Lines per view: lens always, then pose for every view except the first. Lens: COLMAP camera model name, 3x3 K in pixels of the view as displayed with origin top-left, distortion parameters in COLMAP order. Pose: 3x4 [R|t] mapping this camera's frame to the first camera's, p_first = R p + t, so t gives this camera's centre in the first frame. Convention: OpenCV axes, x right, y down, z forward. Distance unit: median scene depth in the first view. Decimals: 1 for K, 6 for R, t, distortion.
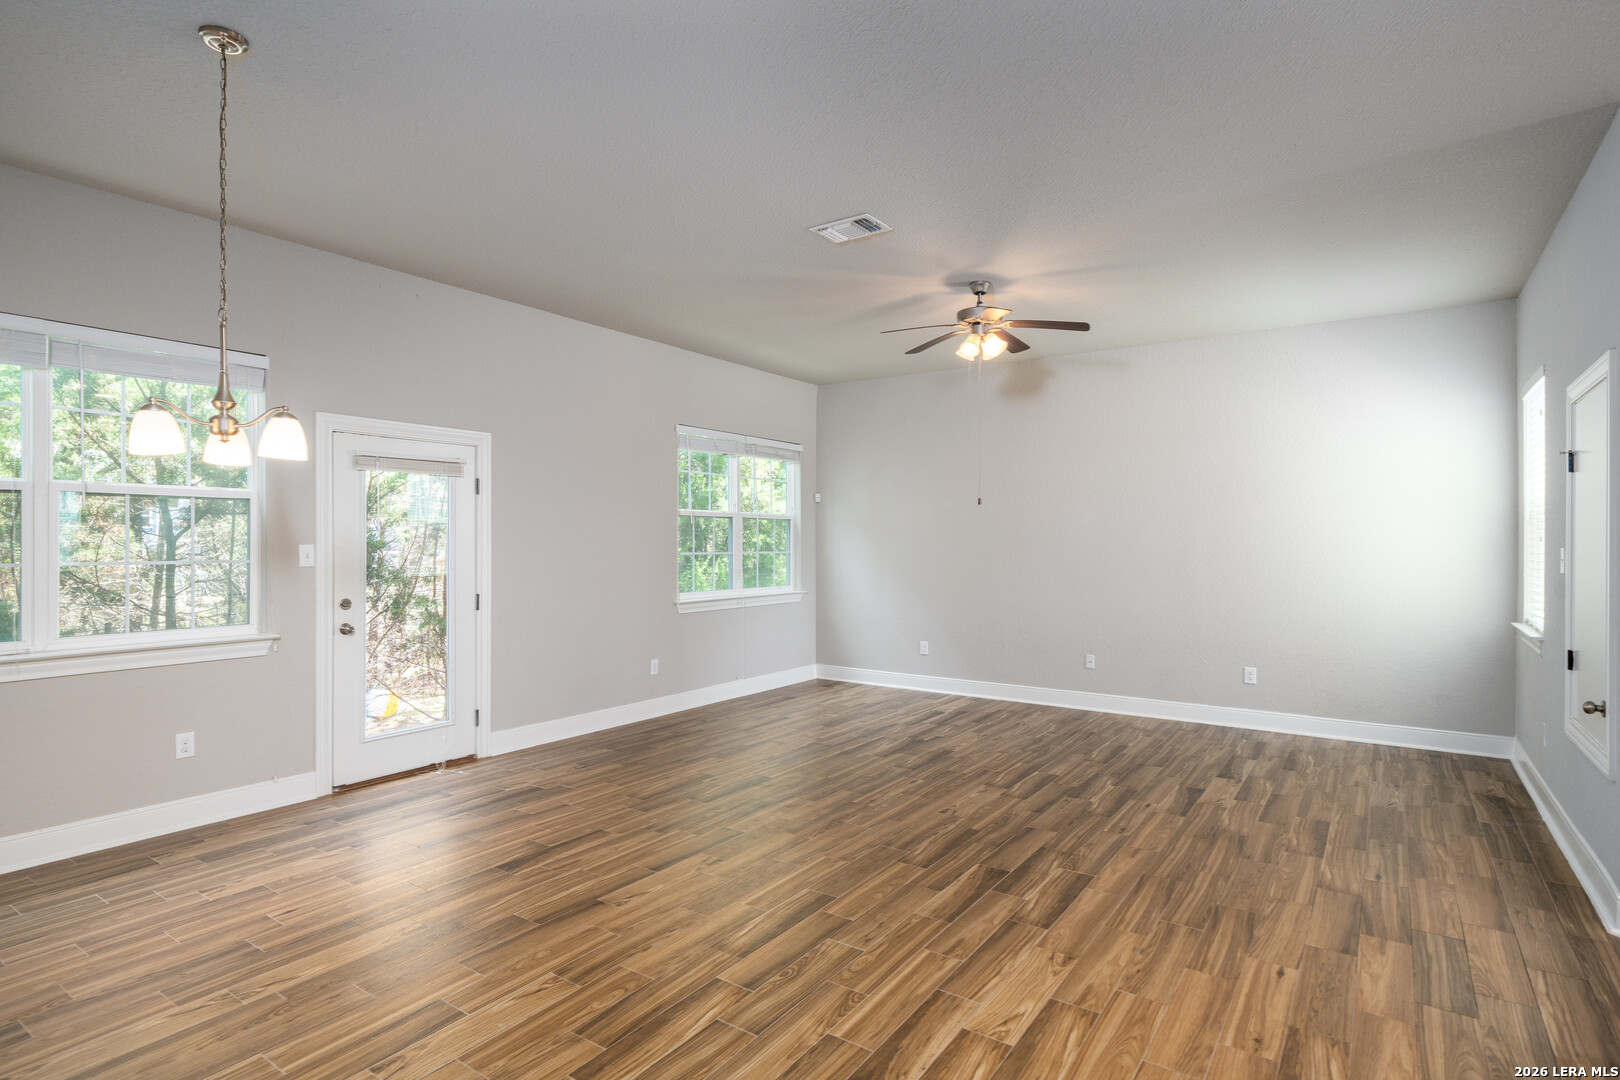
lens RADIAL K [[841.3, 0, 805.8], [0, 841.3, 541.7], [0, 0, 1]] dist [0.006768, -0.002958]
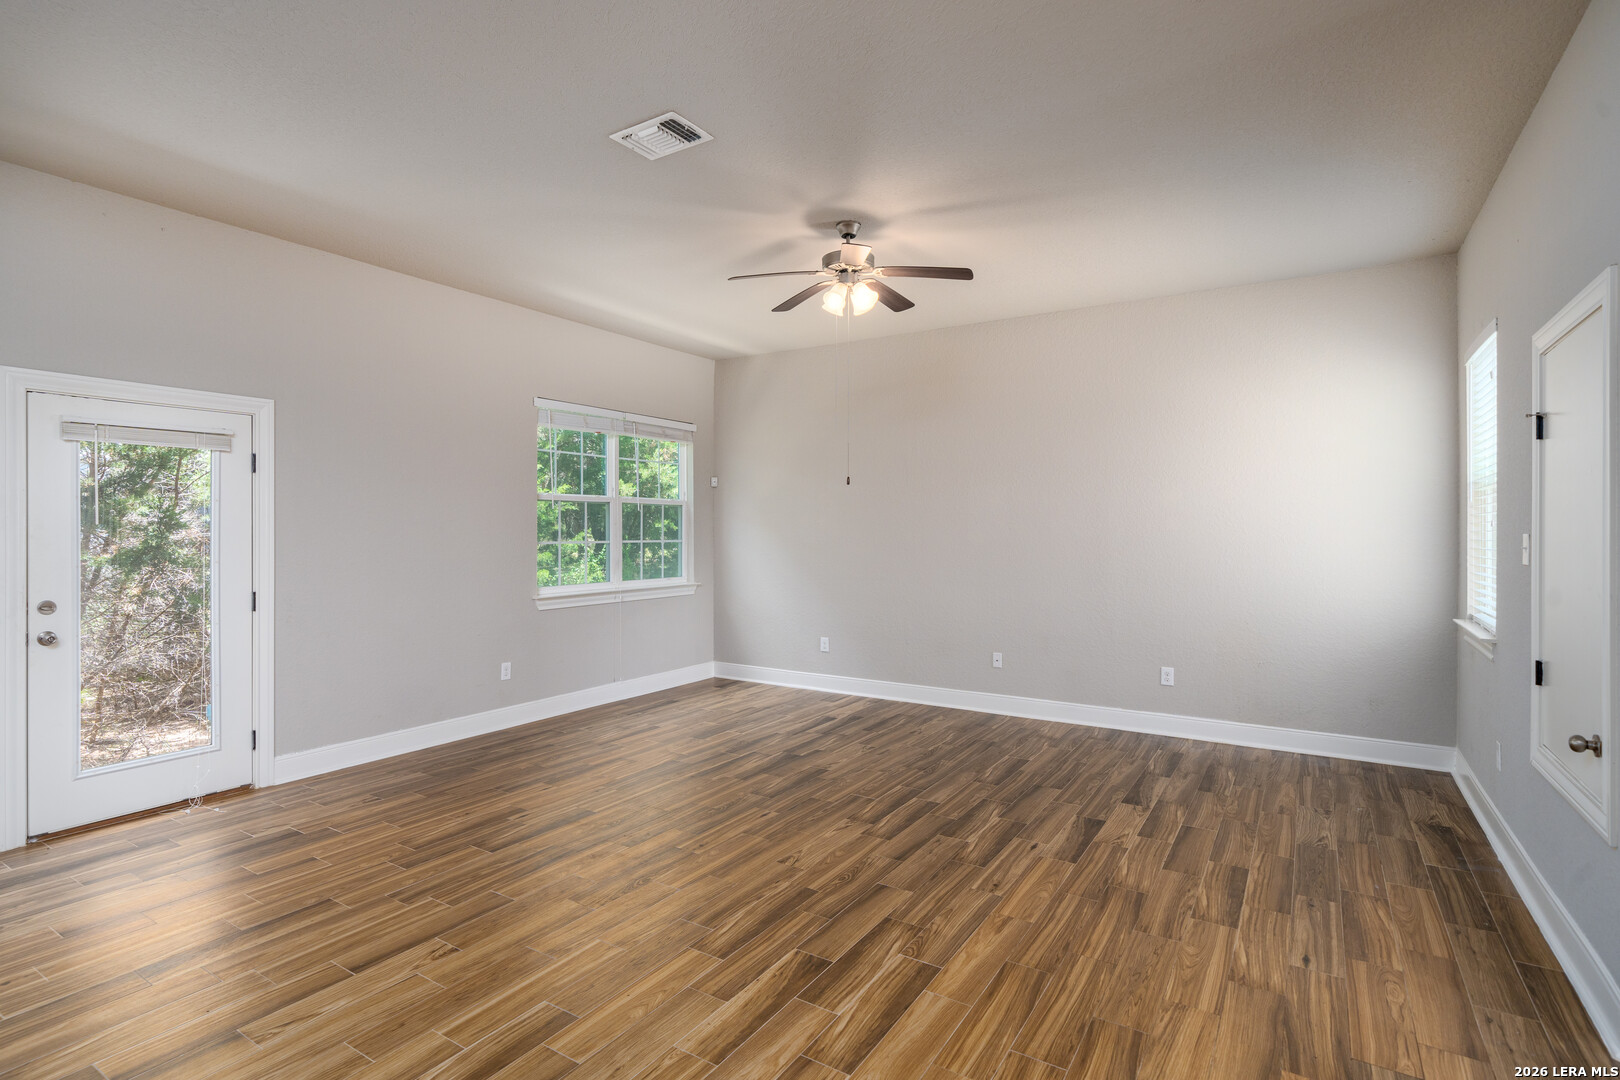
lens RADIAL K [[798.1, 0, 802.7], [0, 798.1, 531.2], [0, 0, 1]] dist [0.003059, -0.001267]
pose [[0.999387, -0.002103, 0.034932, 0.160840], [0.002071, 0.999997, 0.000945, 0.002578], [-0.034934, -0.000872, 0.999389, 0.237721]]
